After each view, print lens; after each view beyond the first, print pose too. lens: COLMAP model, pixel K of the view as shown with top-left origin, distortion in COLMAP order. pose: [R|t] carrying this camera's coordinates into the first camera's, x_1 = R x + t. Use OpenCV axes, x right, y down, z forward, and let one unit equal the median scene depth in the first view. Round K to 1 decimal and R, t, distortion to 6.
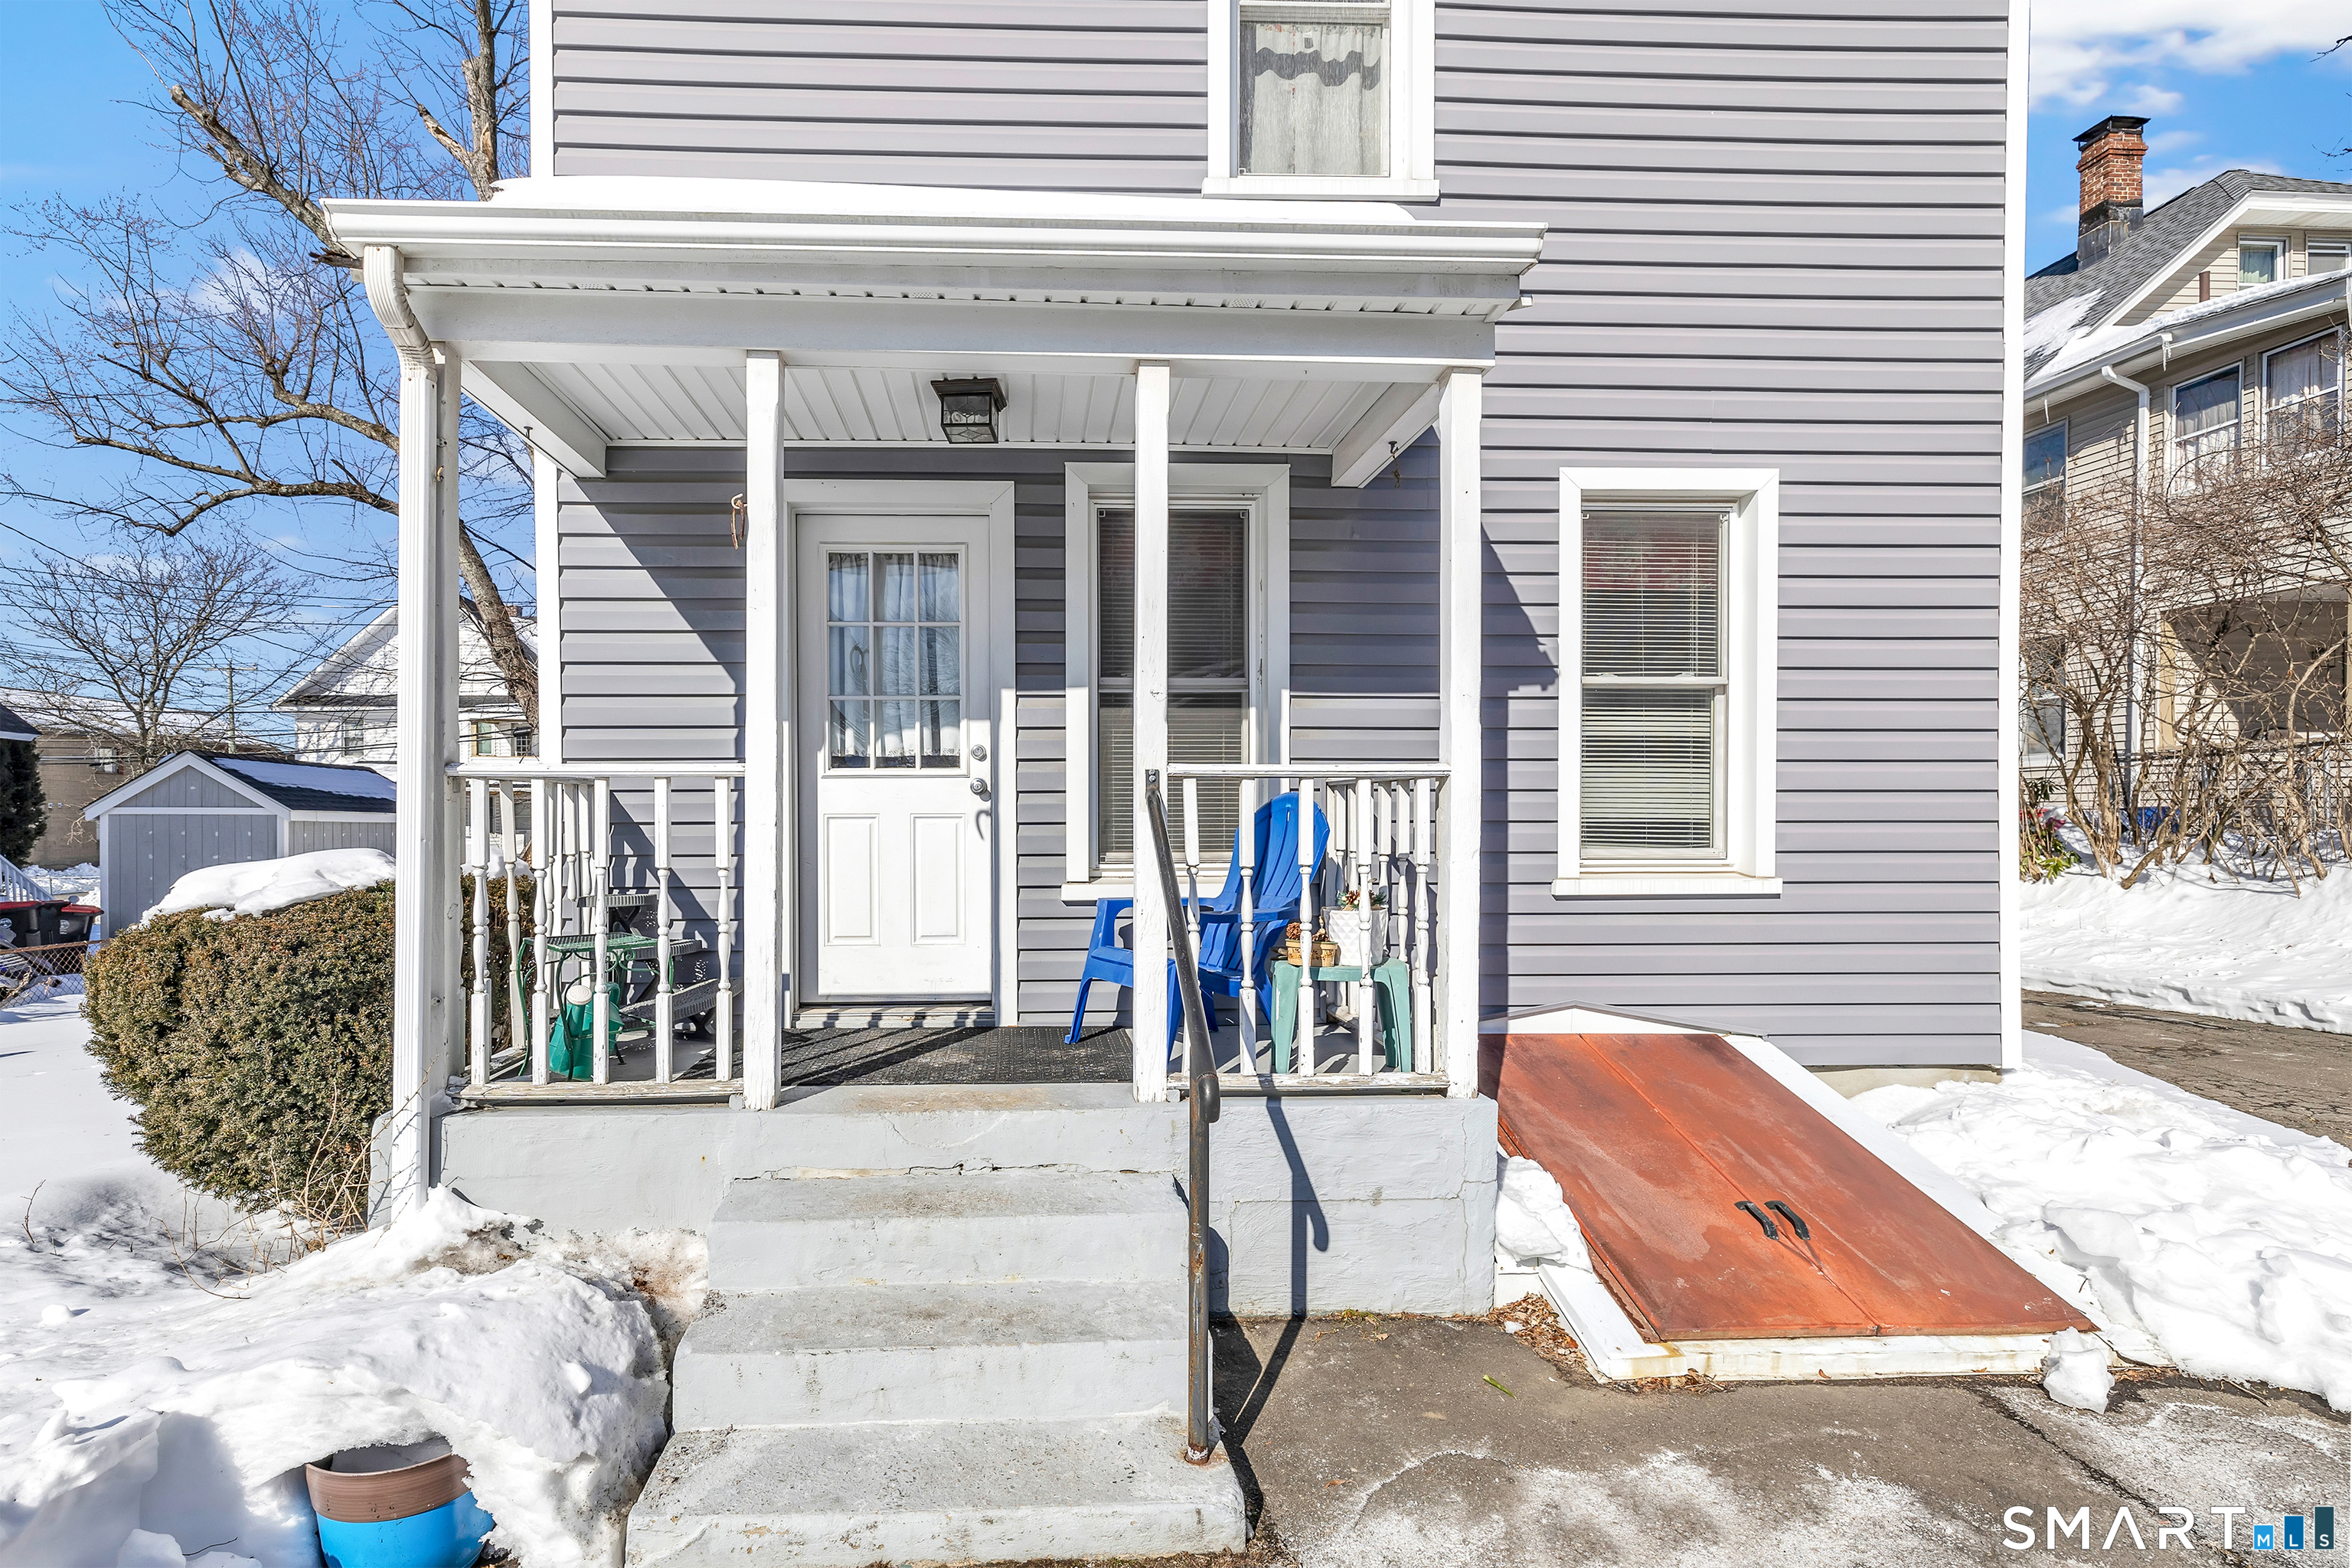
lens RADIAL K [[1507.9, 0, 1102.3], [0, 1507.9, 781.7], [0, 0, 1]] dist [-0.000786, 0.000529]
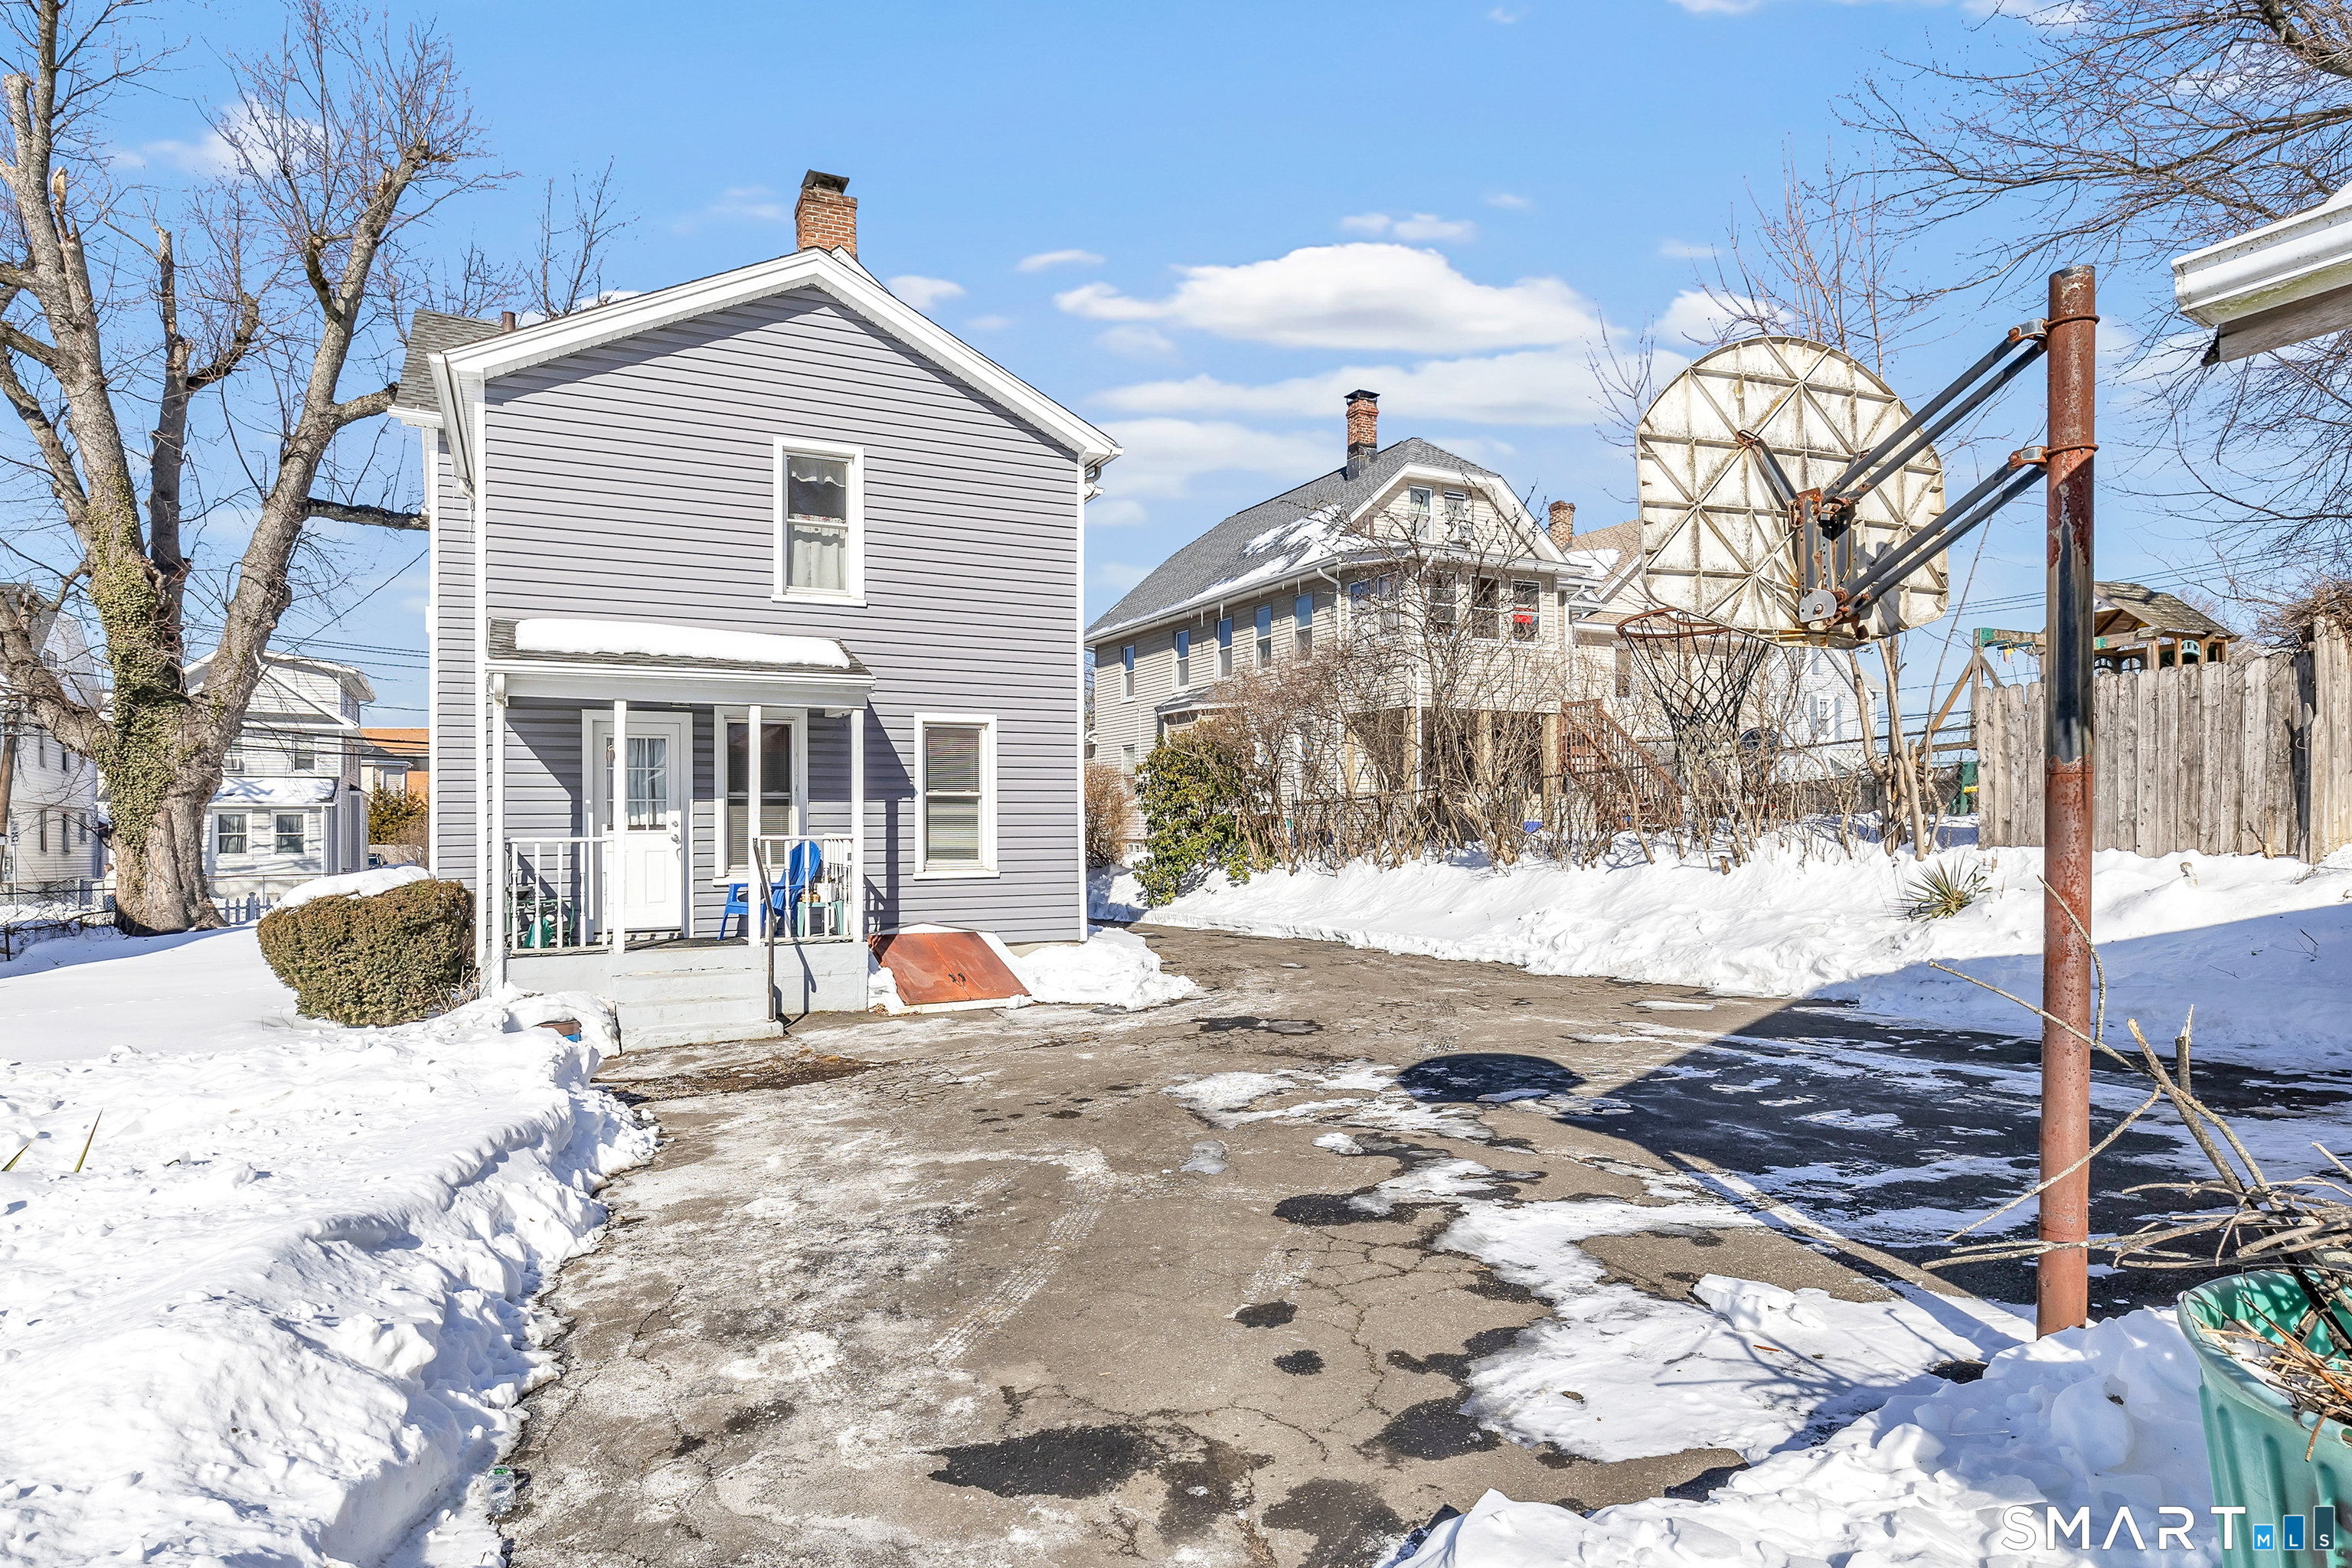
lens RADIAL K [[1507.9, 0, 1102.3], [0, 1507.9, 781.7], [0, 0, 1]] dist [-0.000786, 0.000529]
pose [[0.961110, -0.003060, 0.276150, -0.097544], [0.005224, 0.999961, -0.007101, -0.069311], [-0.276117, 0.008267, 0.961088, -1.545568]]
